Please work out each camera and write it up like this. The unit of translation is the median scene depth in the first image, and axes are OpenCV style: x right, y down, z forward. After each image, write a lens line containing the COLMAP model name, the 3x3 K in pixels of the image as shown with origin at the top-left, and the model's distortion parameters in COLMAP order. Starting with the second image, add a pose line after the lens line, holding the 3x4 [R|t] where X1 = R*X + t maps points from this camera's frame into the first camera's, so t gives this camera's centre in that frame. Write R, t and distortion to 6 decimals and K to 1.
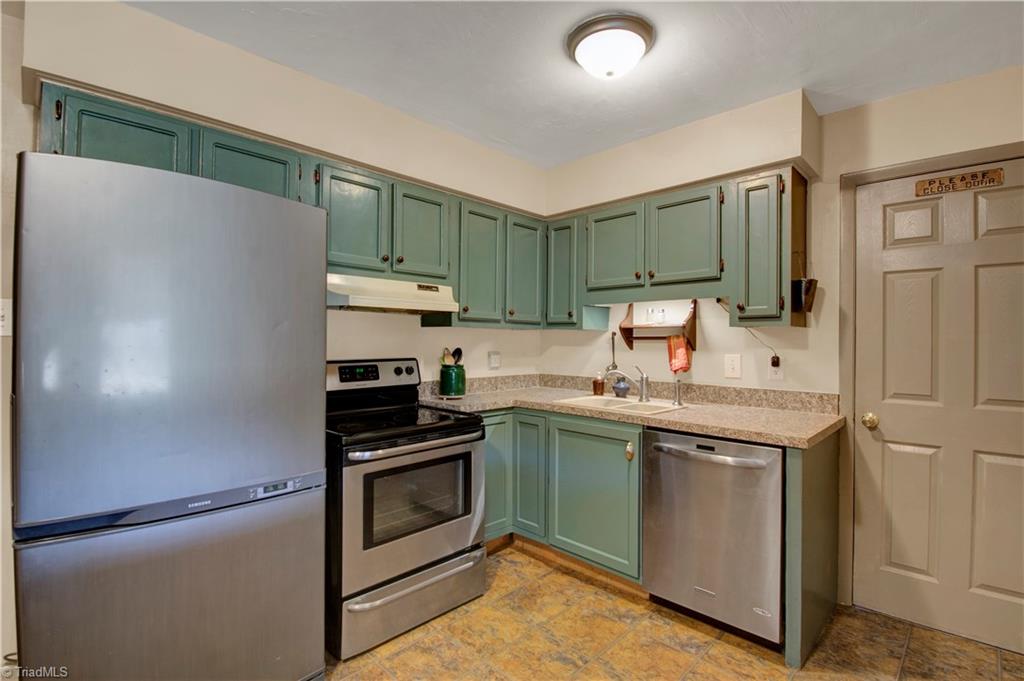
lens RADIAL K [[482.4, 0, 524.6], [0, 482.4, 339.9], [0, 0, 1]] dist [-0.000575, -0.000477]
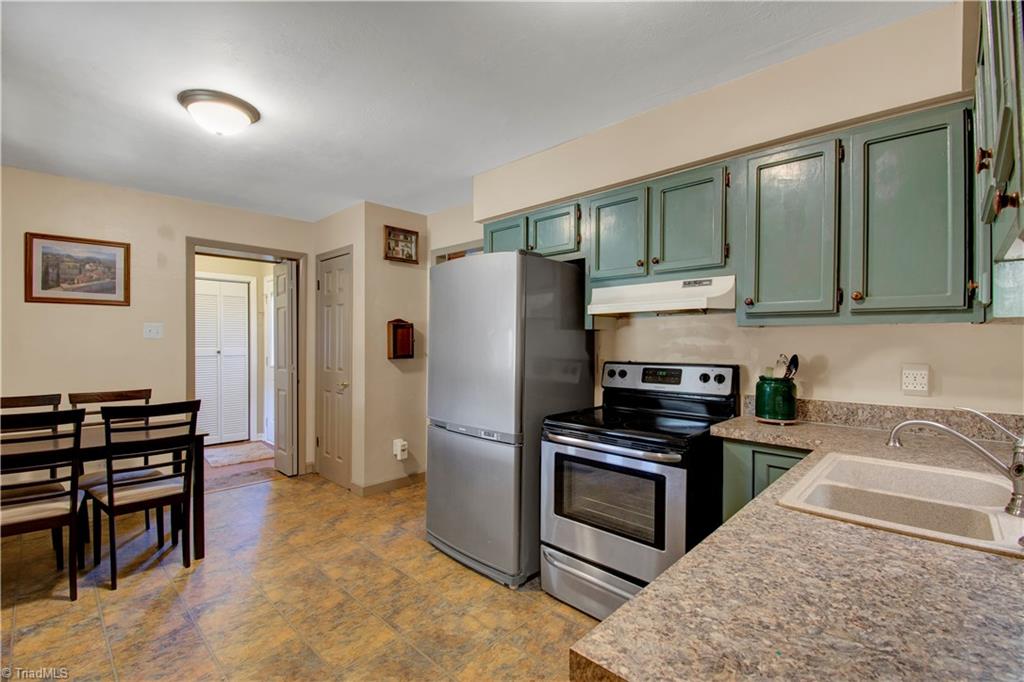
lens RADIAL K [[461.7, 0, 511.6], [0, 461.7, 346.3], [0, 0, 1]] dist [0.018856, -0.000266]
pose [[-0.018660, 0.002800, -0.999822, 0.606199], [-0.001776, 0.999994, 0.002833, 0.003155], [0.999824, 0.001829, -0.018655, 0.648929]]
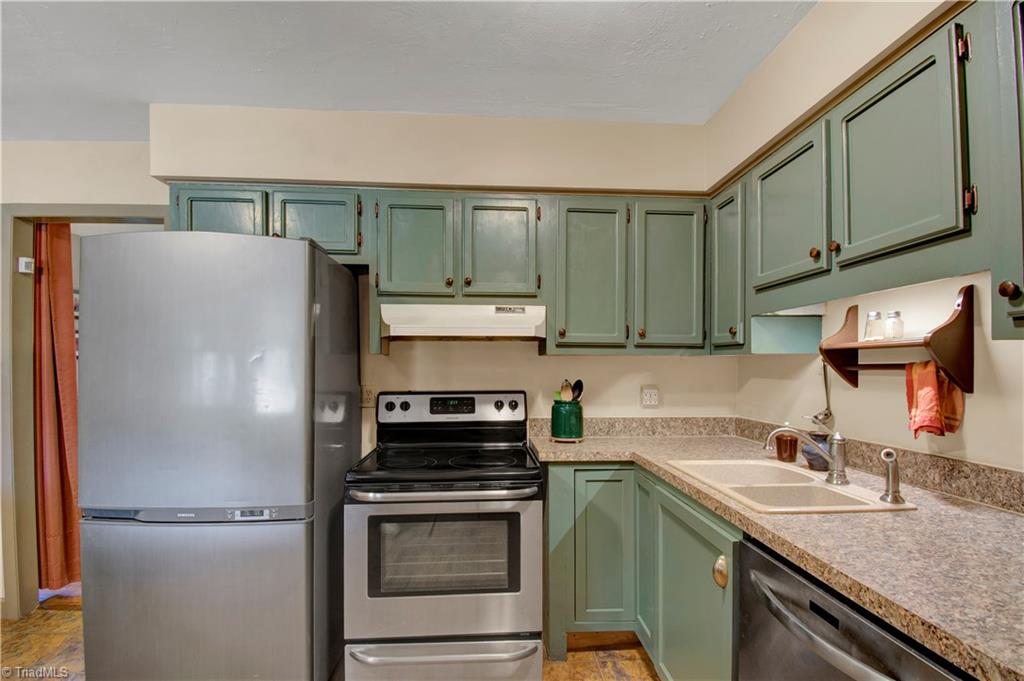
lens RADIAL K [[464.0, 0, 517.0], [0, 464.0, 367.9], [0, 0, 1]] dist [-0.001128, -0.000437]
pose [[0.736715, -0.004338, -0.676190, 0.346278], [0.003700, 0.999990, -0.002385, -0.002804], [0.676193, -0.000745, 0.736724, 0.380471]]
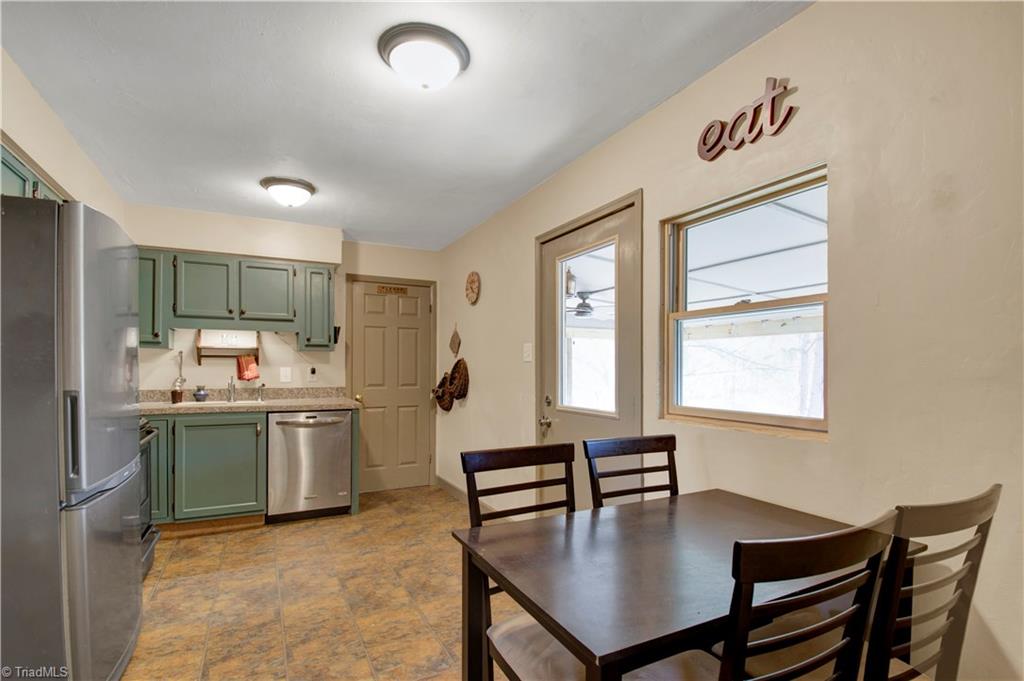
lens RADIAL K [[494.9, 0, 509.2], [0, 494.9, 363.7], [0, 0, 1]] dist [-0.001445, -0.000432]
pose [[0.341959, 0.002227, 0.939712, -0.841328], [-0.001419, 0.999997, -0.001854, 0.019758], [-0.939714, -0.000700, 0.341961, -0.246038]]
